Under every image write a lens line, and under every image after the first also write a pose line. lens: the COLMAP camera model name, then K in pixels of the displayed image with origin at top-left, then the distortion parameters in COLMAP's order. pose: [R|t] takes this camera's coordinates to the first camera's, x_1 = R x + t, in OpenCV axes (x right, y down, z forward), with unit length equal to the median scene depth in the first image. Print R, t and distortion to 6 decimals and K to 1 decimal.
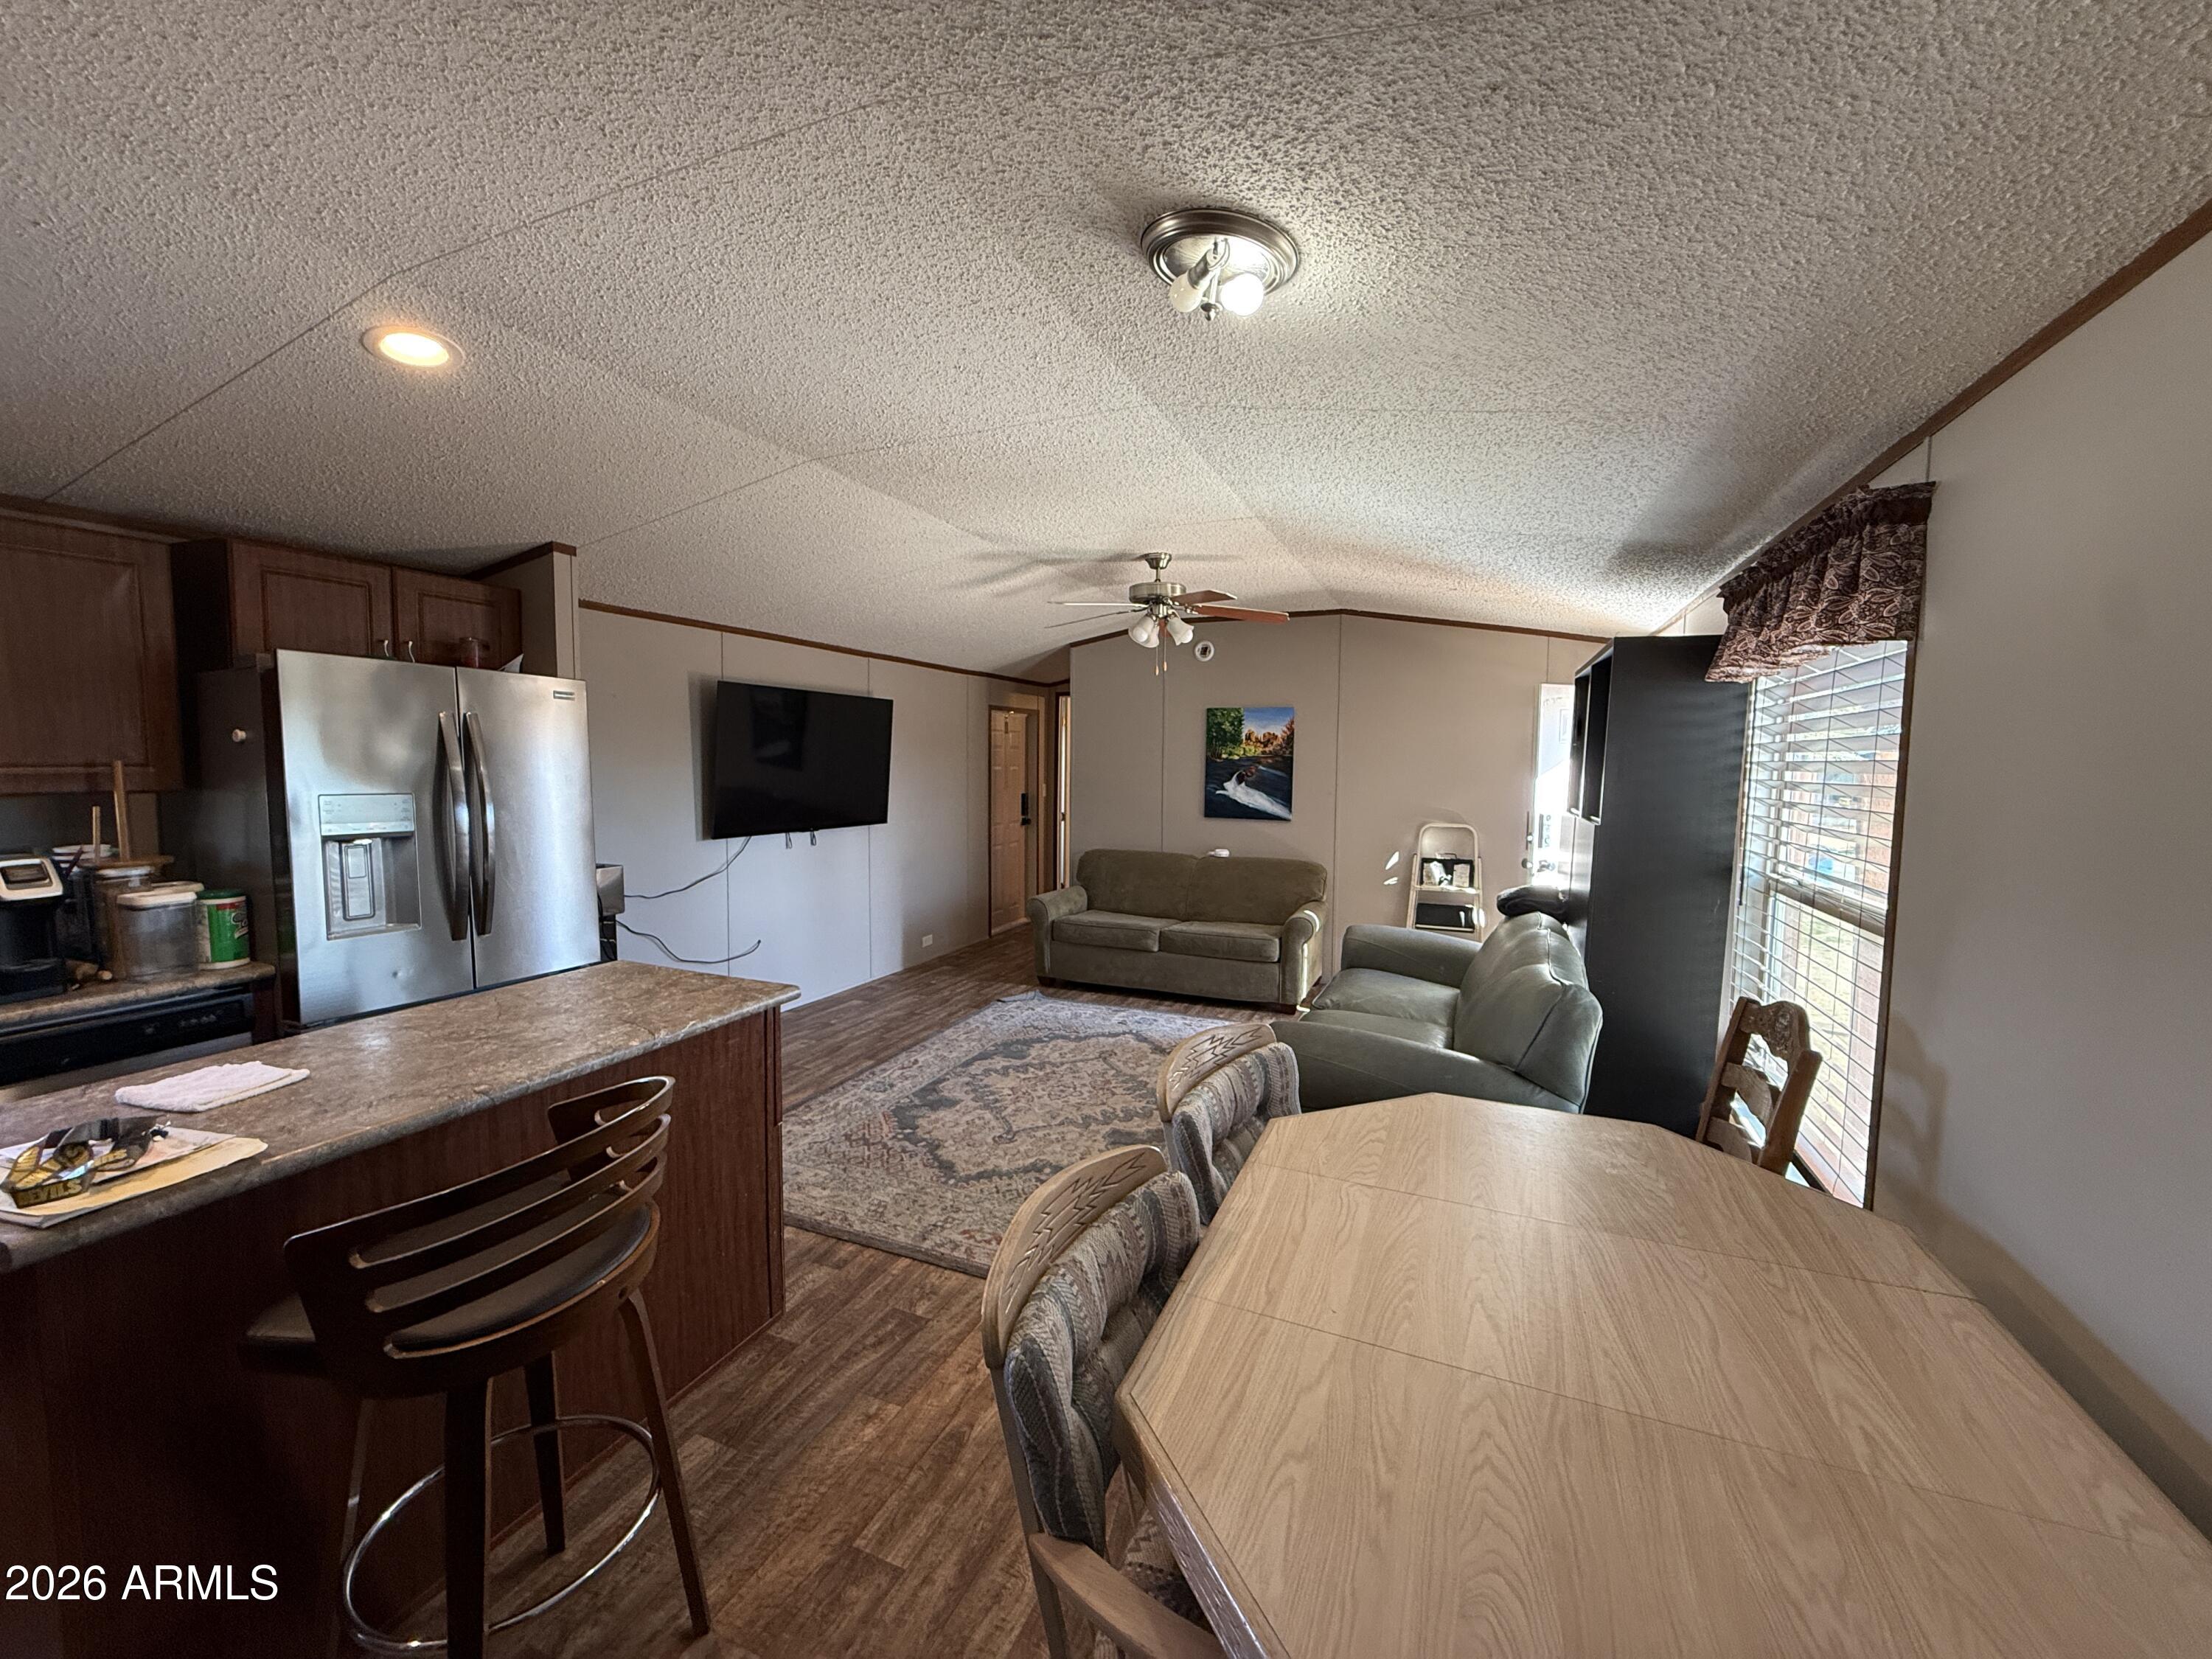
lens RADIAL K [[878.5, 0, 1105.7], [0, 878.5, 836.3], [0, 0, 1]] dist [-0.000505, -0.000057]
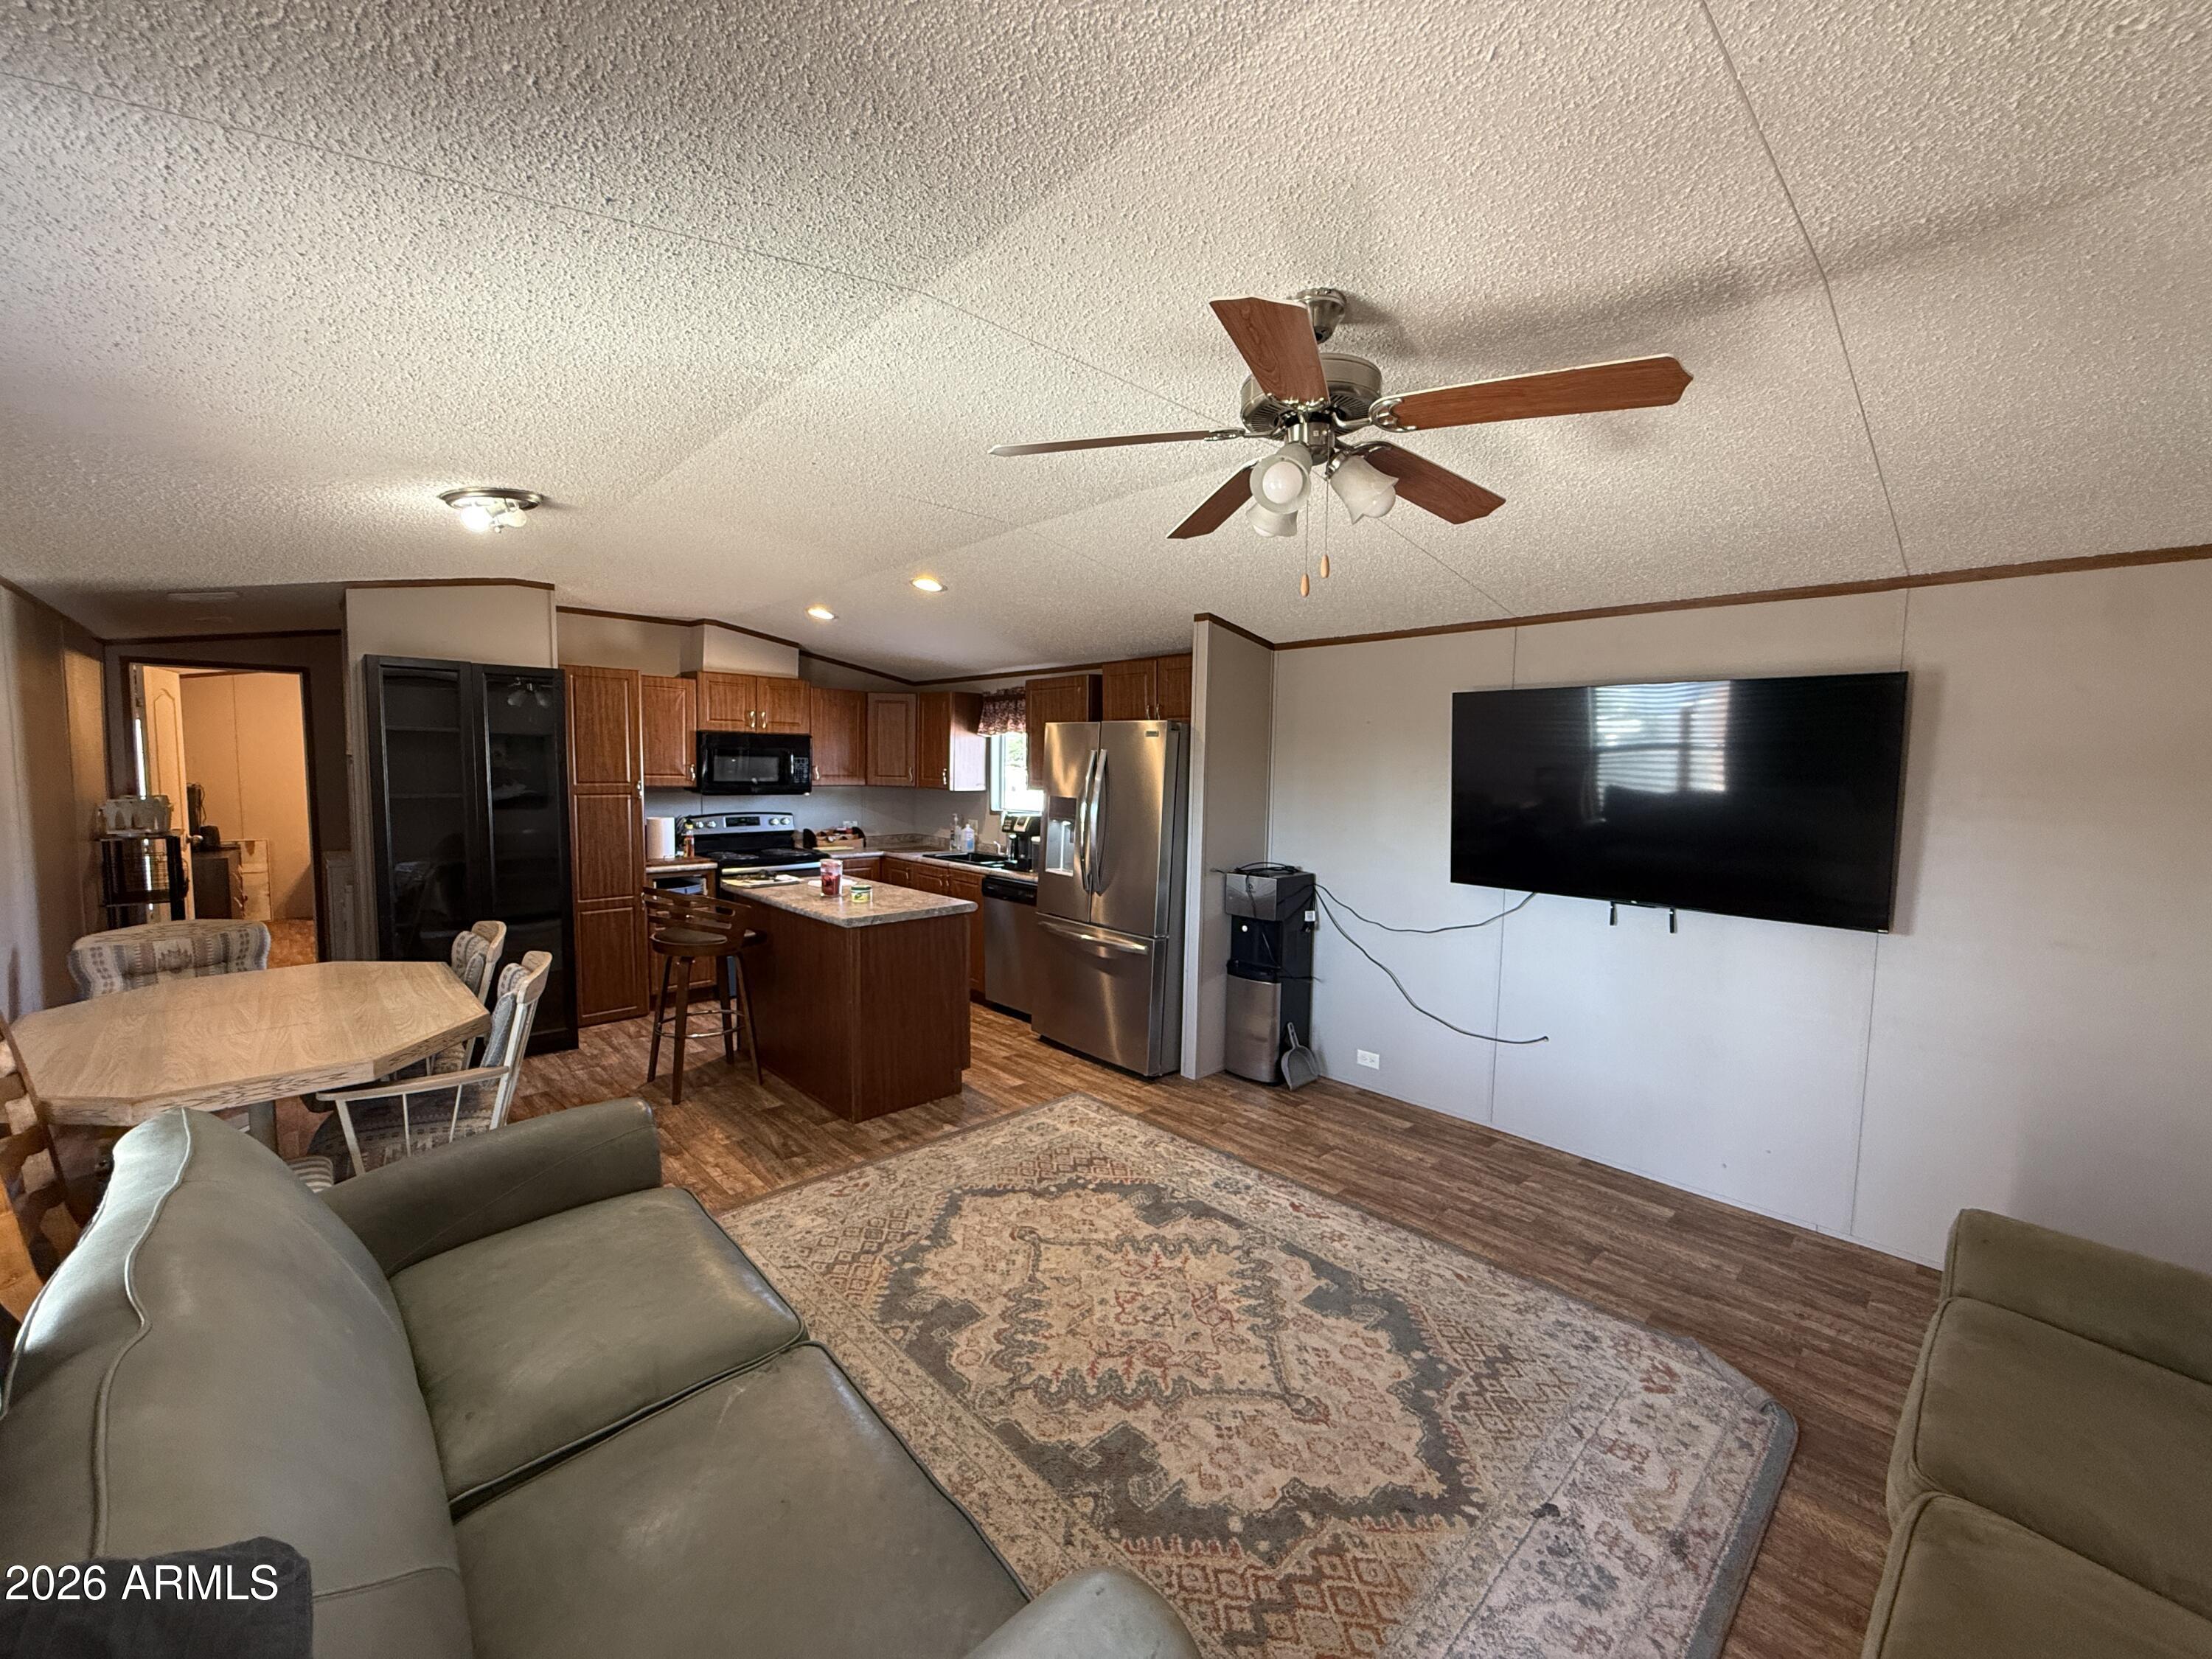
lens RADIAL K [[878.5, 0, 1097.5], [0, 878.5, 831.6], [0, 0, 1]] dist [-0.000505, -0.000057]
pose [[-0.406250, 0.056708, -0.912000, 0.529694], [-0.099145, 0.989444, 0.105688, -0.116599], [0.908367, 0.133356, -0.396340, 1.183852]]
